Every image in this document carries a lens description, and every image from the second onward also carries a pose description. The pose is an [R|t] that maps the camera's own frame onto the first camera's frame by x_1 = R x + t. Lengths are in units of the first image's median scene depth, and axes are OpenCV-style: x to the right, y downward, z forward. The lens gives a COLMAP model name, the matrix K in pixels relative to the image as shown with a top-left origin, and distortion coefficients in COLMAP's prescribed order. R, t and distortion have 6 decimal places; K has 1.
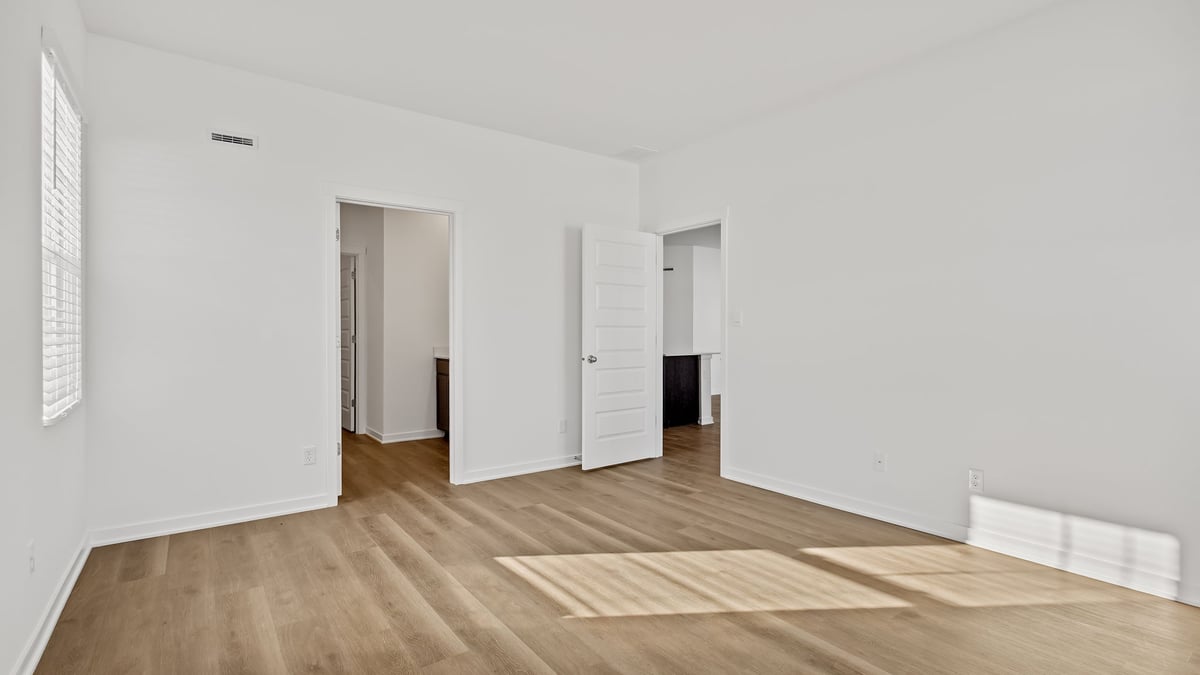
lens RADIAL K [[547.2, 0, 599.8], [0, 547.2, 332.1], [0, 0, 1]] dist [0.004259, -0.000882]
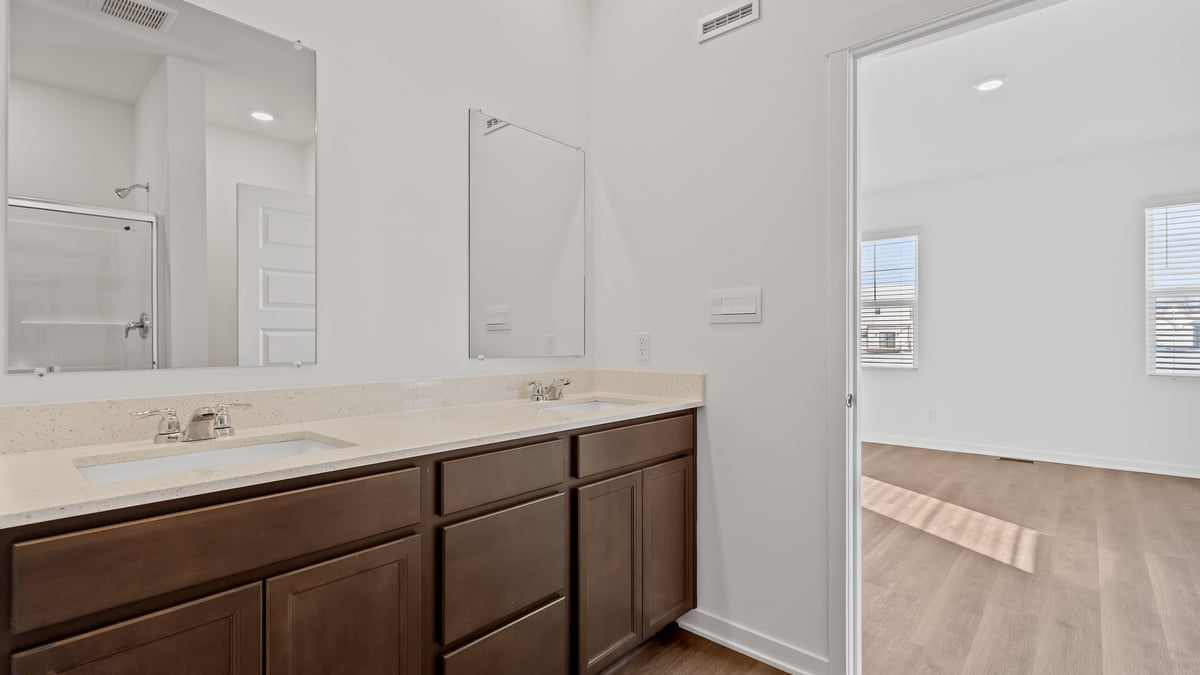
lens RADIAL K [[547.2, 0, 599.8], [0, 547.2, 332.1], [0, 0, 1]] dist [0.004259, -0.000882]
pose [[-0.203775, 0.014287, 0.978913, -1.176399], [-0.001593, 0.999887, -0.014925, 0.005175], [-0.979016, -0.004601, -0.203730, 2.305859]]
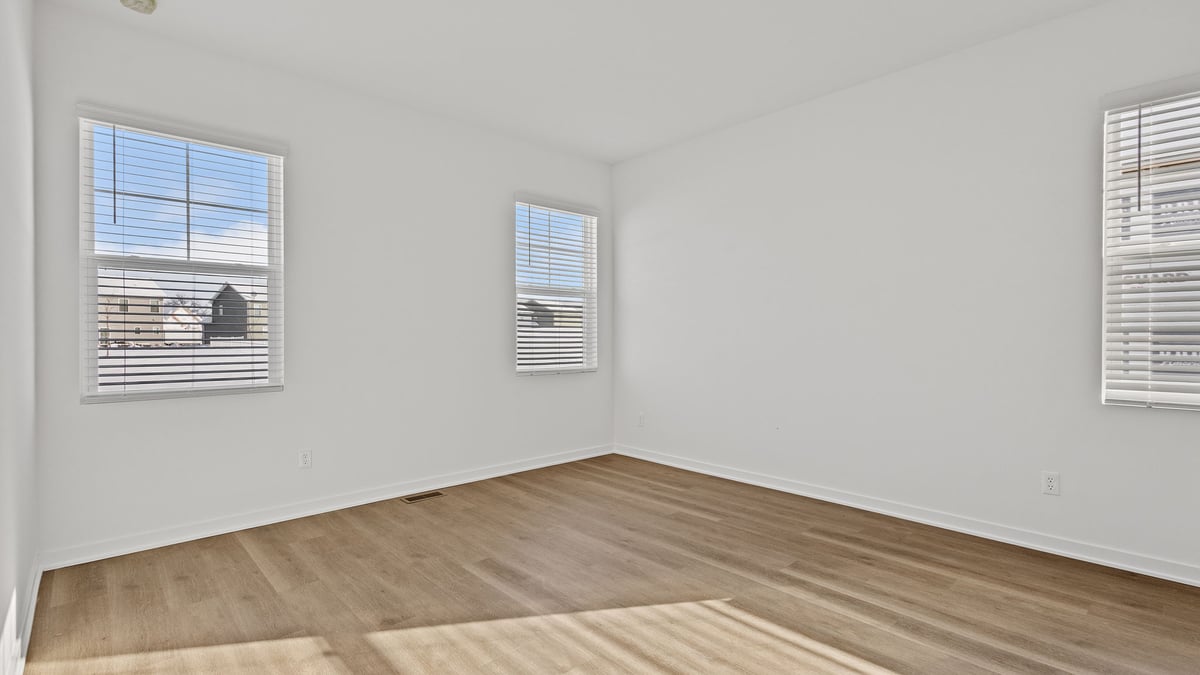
lens RADIAL K [[547.2, 0, 599.8], [0, 547.2, 332.1], [0, 0, 1]] dist [0.004259, -0.000882]
pose [[-0.994450, 0.001228, -0.105204, 0.281622], [0.002689, 0.999902, -0.013749, 0.012870], [0.105176, -0.013956, -0.994356, 1.914110]]
